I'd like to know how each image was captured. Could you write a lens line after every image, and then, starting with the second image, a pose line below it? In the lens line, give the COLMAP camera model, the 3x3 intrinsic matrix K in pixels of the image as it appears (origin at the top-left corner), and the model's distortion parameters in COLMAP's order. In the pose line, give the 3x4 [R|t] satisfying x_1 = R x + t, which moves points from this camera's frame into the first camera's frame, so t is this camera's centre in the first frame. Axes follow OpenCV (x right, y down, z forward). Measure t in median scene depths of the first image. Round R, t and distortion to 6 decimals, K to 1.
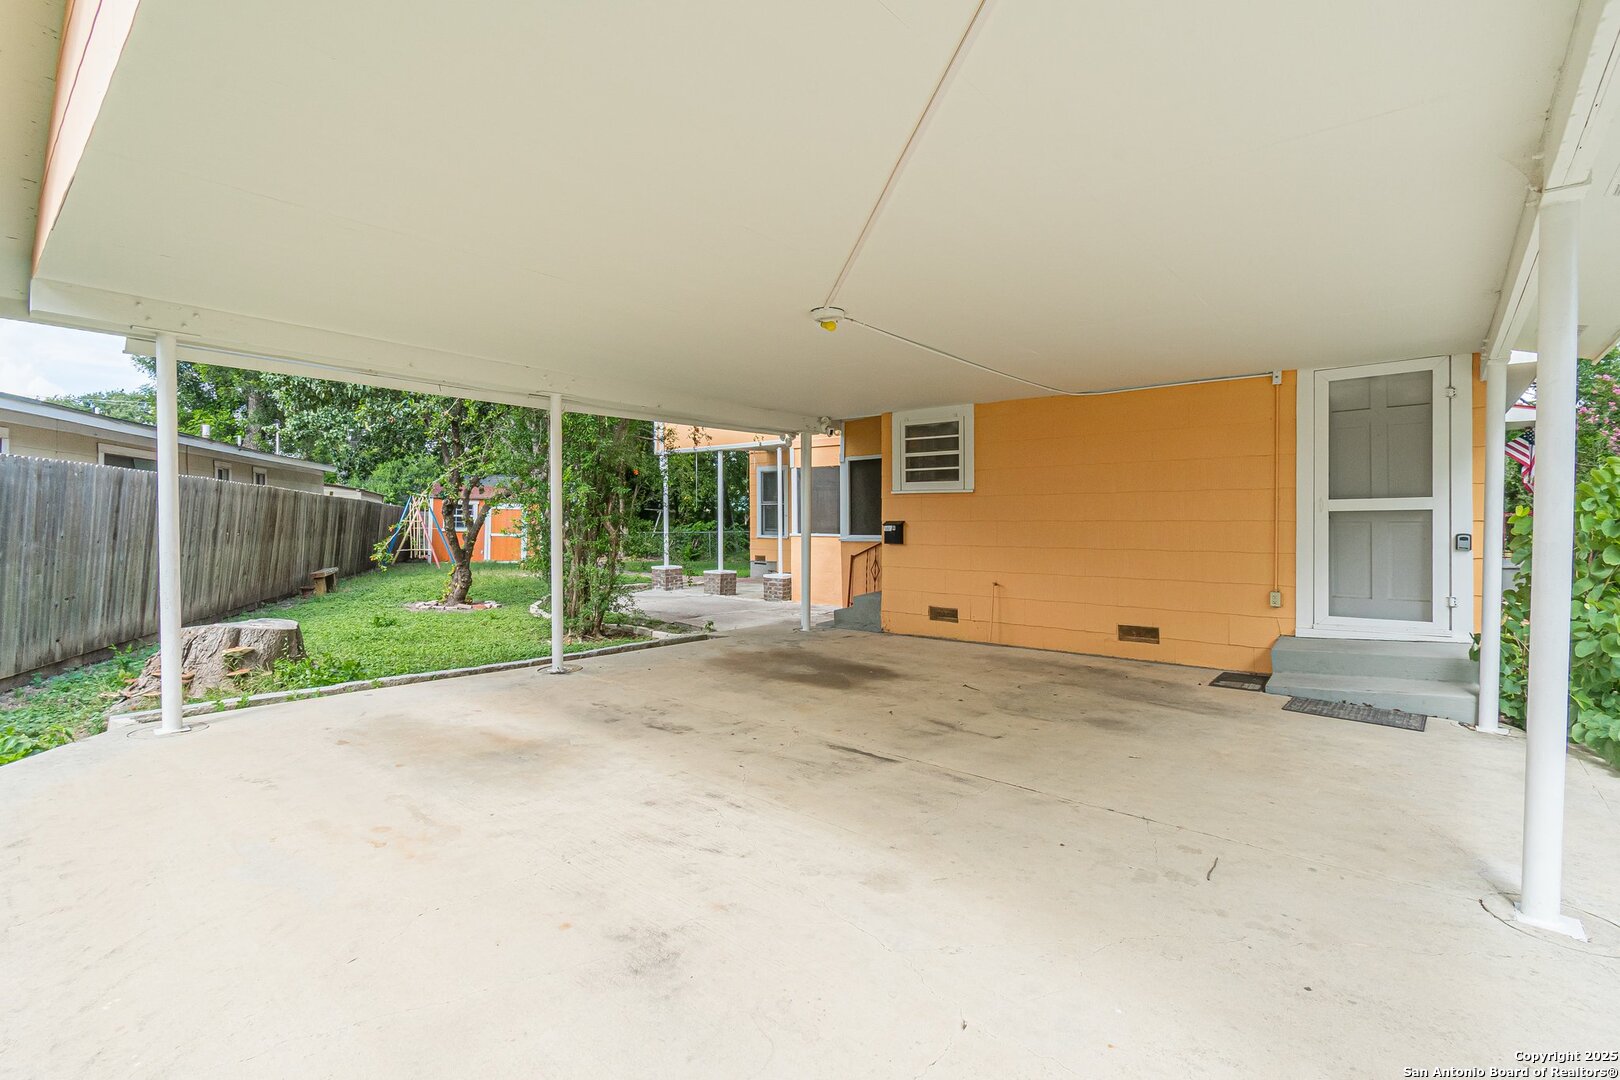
lens RADIAL K [[725.2, 0, 810.1], [0, 725.2, 520.3], [0, 0, 1]] dist [0.000441, -0.000627]
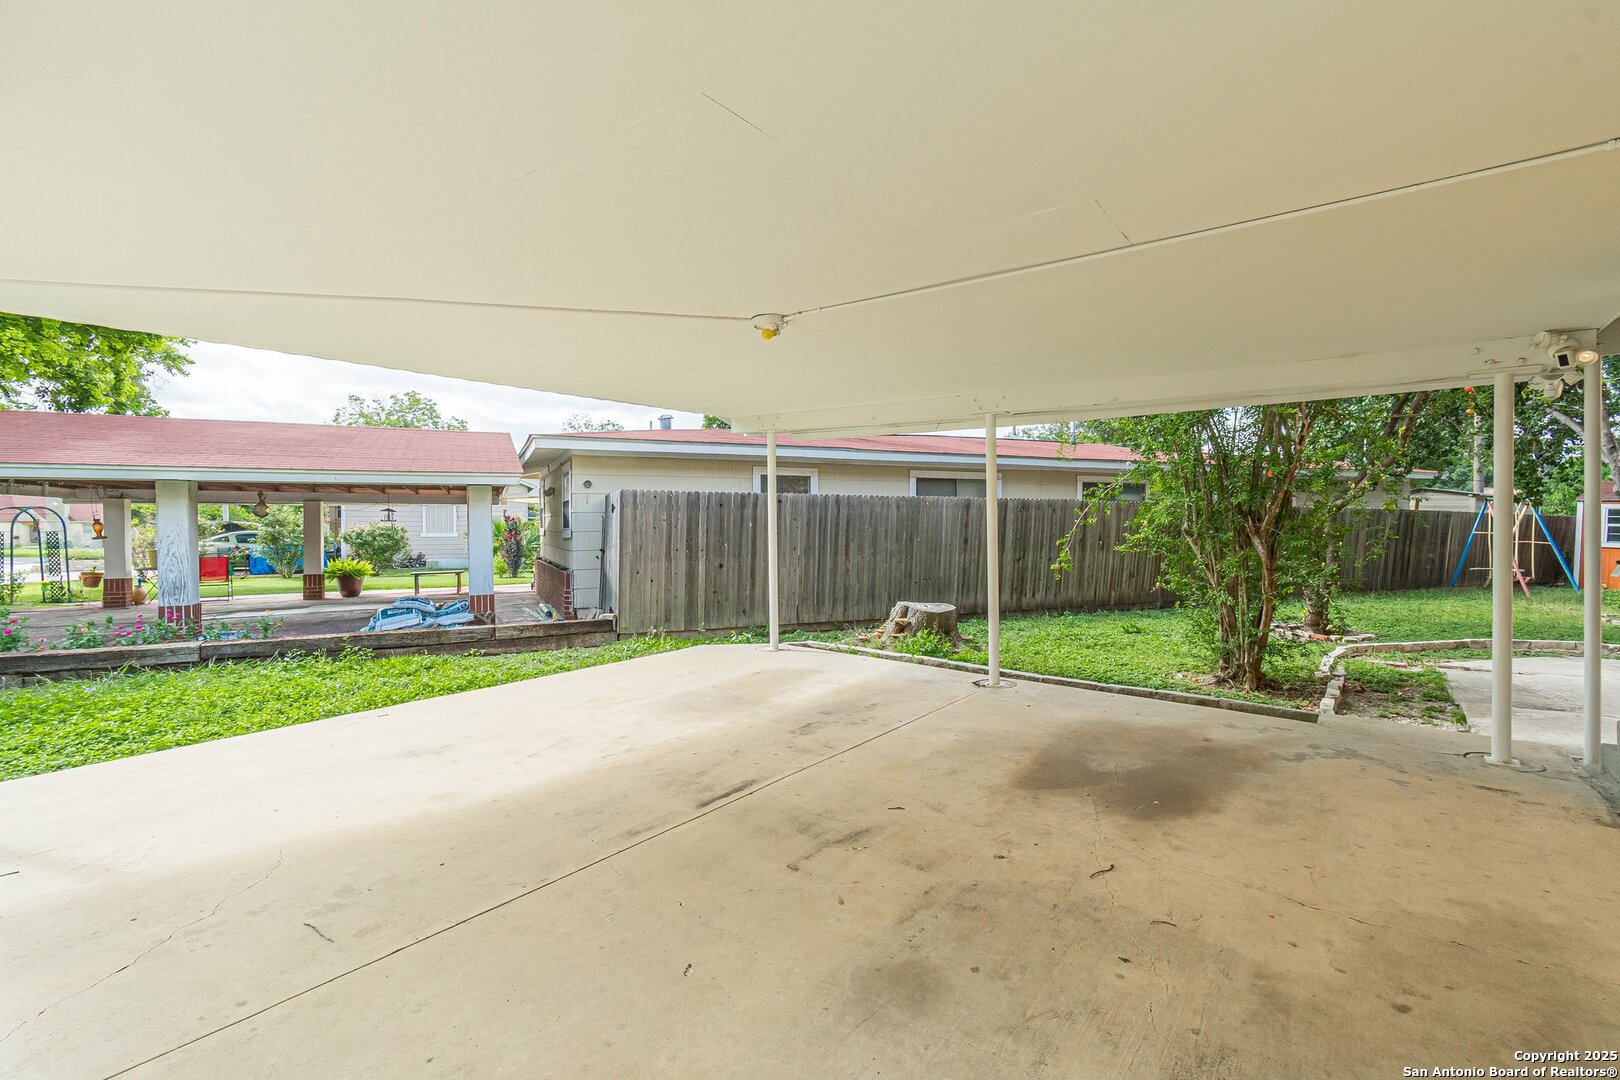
lens RADIAL K [[725.2, 0, 810.1], [0, 725.2, 520.3], [0, 0, 1]] dist [0.000441, -0.000627]
pose [[0.072018, -0.004180, -0.997395, 0.942277], [-0.007230, 0.999963, -0.004713, -0.025460], [0.997377, 0.007551, 0.071985, 0.962809]]
